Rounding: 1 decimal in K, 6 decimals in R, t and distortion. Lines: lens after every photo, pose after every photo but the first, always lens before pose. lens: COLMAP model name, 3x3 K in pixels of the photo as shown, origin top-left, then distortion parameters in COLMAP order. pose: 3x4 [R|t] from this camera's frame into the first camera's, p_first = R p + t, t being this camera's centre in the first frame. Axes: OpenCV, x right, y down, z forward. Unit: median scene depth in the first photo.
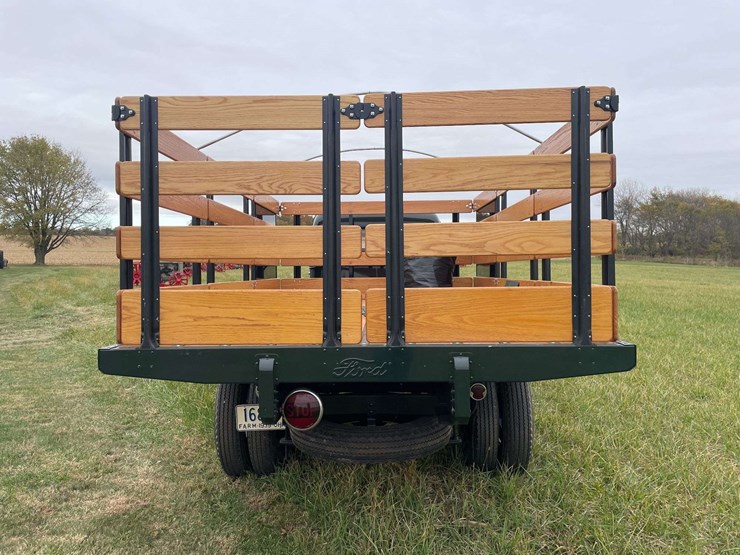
lens RADIAL K [[522.6, 0, 363.4], [0, 522.6, 271.0], [0, 0, 1]] dist [0.017752, -0.014361]
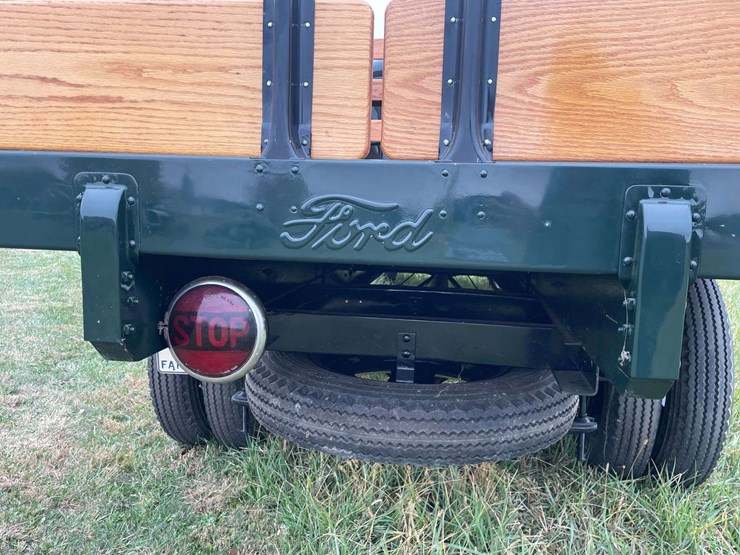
lens RADIAL K [[592.9, 0, 371.6], [0, 592.9, 283.5], [0, 0, 1]] dist [0.078297, -0.093463]
pose [[0.991989, 0.054901, -0.113771, 0.038112], [-0.039101, 0.989837, 0.136728, 0.127150], [0.120122, -0.131185, 0.984054, 0.449201]]
